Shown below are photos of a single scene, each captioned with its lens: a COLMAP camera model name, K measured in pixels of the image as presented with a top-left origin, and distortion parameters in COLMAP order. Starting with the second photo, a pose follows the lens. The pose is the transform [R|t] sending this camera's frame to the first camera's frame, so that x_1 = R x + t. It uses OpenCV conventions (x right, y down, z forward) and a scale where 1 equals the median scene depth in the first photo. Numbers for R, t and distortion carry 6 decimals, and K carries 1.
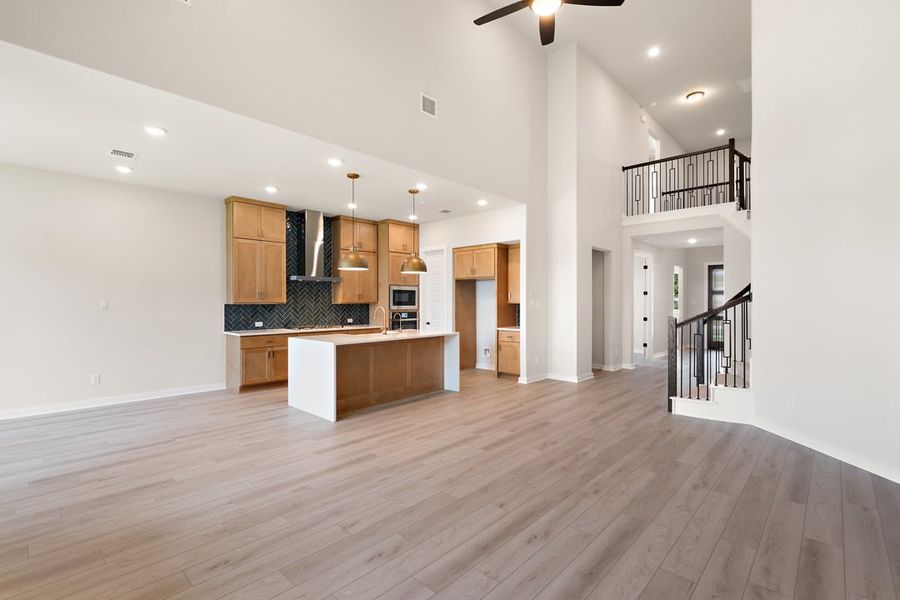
lens RADIAL K [[409.6, 0, 449.5], [0, 409.6, 300.6], [0, 0, 1]] dist [0.001353, -0.005246]
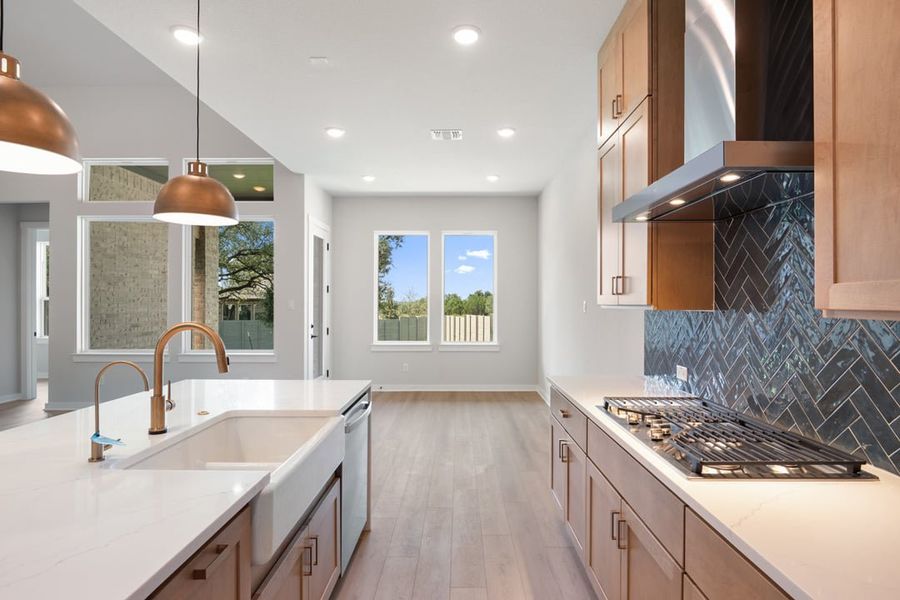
lens RADIAL K [[471.7, 0, 456.4], [0, 471.7, 301.7], [0, 0, 1]] dist [-0.002369, -0.002233]
pose [[-0.732162, -0.000690, -0.681131, -0.084121], [0.000303, 0.999999, -0.001339, 0.001535], [0.681131, -0.001187, -0.732161, 1.148875]]
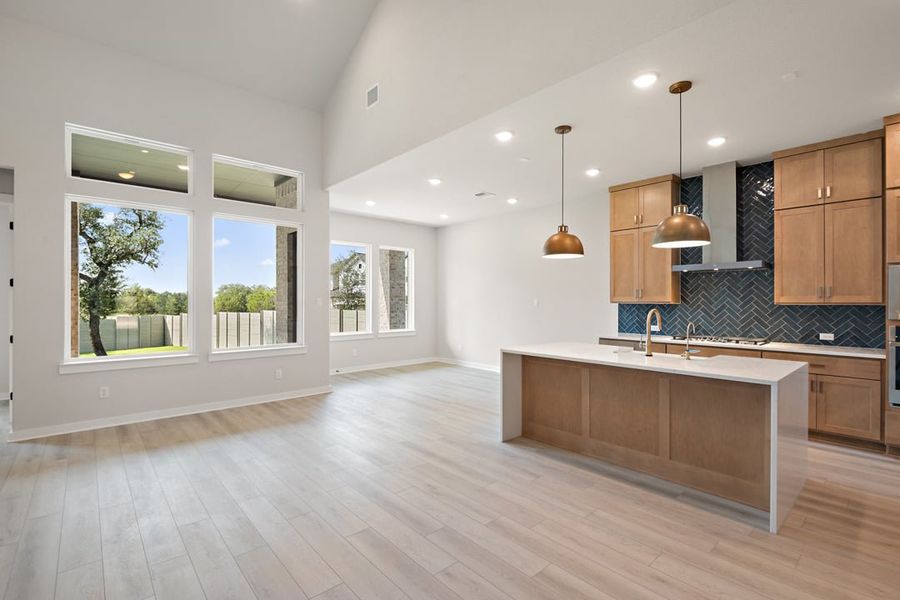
lens RADIAL K [[409.6, 0, 449.5], [0, 409.6, 300.6], [0, 0, 1]] dist [0.001353, -0.005246]
pose [[-0.087890, 0.001864, -0.996128, 0.394415], [0.000545, 0.999998, 0.001823, 0.000512], [0.996130, -0.000383, -0.087891, 0.658830]]
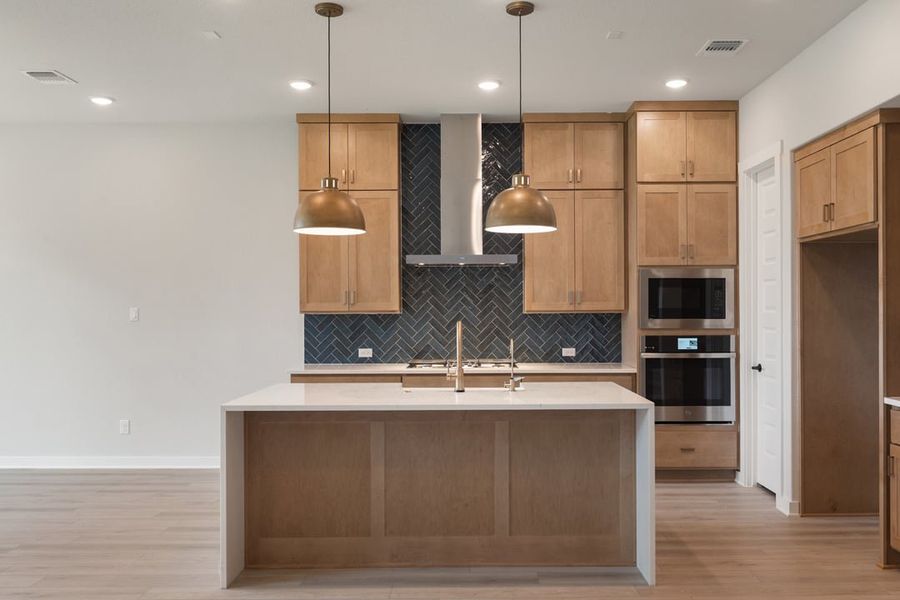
lens RADIAL K [[766.4, 0, 475.7], [0, 766.4, 308.0], [0, 0, 1]] dist [0.000041, -0.005832]
pose [[0.688214, -0.001395, -0.725507, 0.334168], [0.004229, 0.999989, 0.002089, -0.000363], [0.725496, -0.004506, 0.688212, 0.433762]]
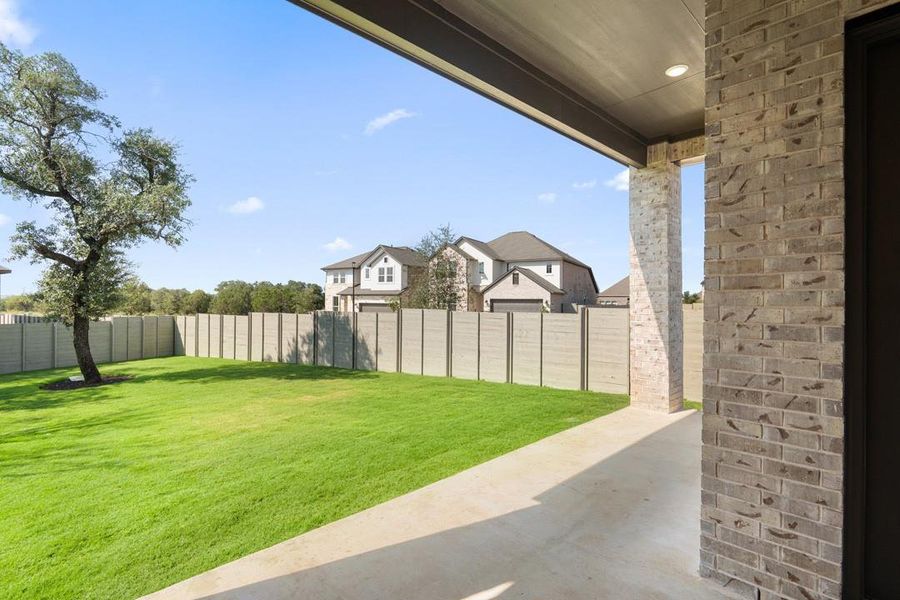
lens RADIAL K [[409.6, 0, 449.5], [0, 409.6, 300.6], [0, 0, 1]] dist [0.001353, -0.005246]
pose [[-0.074916, 0.003200, -0.997185, -0.290986], [-0.005572, 0.999978, 0.003627, 0.010881], [0.997174, 0.005828, -0.074896, -0.036958]]
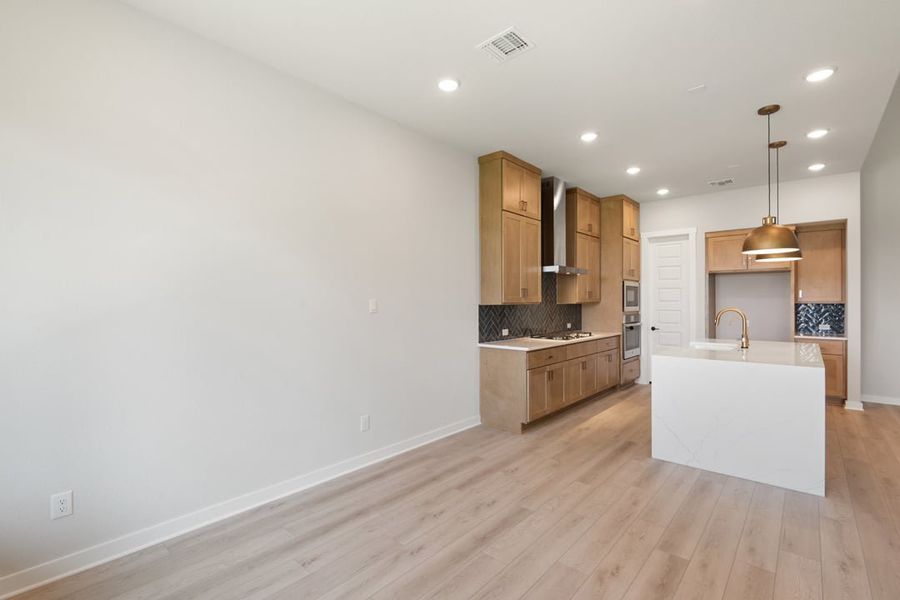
lens RADIAL K [[409.6, 0, 449.5], [0, 409.6, 300.6], [0, 0, 1]] dist [0.001353, -0.005246]
pose [[0.999366, -0.000139, 0.035609, -0.589477], [0.000103, 0.999999, 0.001034, 0.000674], [-0.035609, -0.001030, 0.999365, 0.277188]]
